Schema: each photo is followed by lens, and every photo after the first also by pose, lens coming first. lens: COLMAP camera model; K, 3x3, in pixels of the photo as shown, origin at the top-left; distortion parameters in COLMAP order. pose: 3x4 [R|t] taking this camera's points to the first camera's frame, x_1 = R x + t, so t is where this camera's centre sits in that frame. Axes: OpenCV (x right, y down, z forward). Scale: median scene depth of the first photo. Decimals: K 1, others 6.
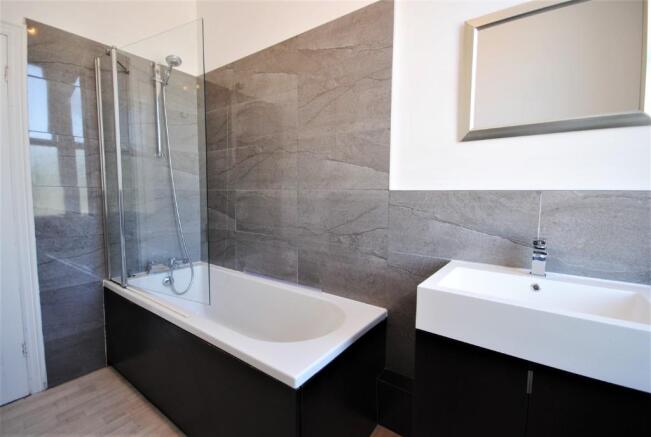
lens RADIAL K [[287.4, 0, 328.5], [0, 287.4, 217.5], [0, 0, 1]] dist [0.008235, -0.009371]
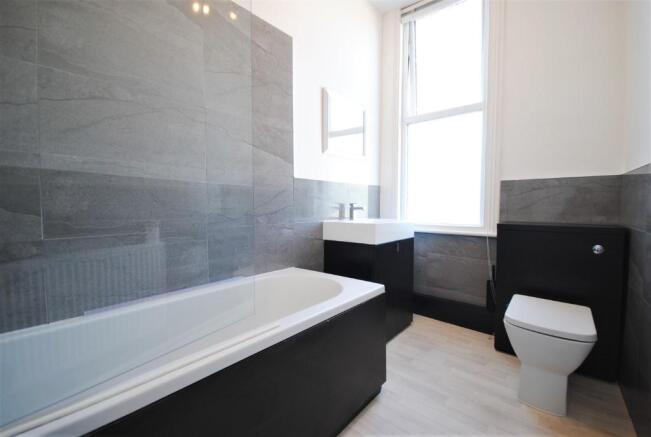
lens RADIAL K [[287.4, 0, 328.5], [0, 287.4, 217.5], [0, 0, 1]] dist [0.008235, -0.009371]
pose [[0.070124, -0.057741, 0.995866, -1.065563], [0.080302, 0.995410, 0.052061, 0.033161], [-0.994301, 0.076319, 0.074439, 0.699657]]
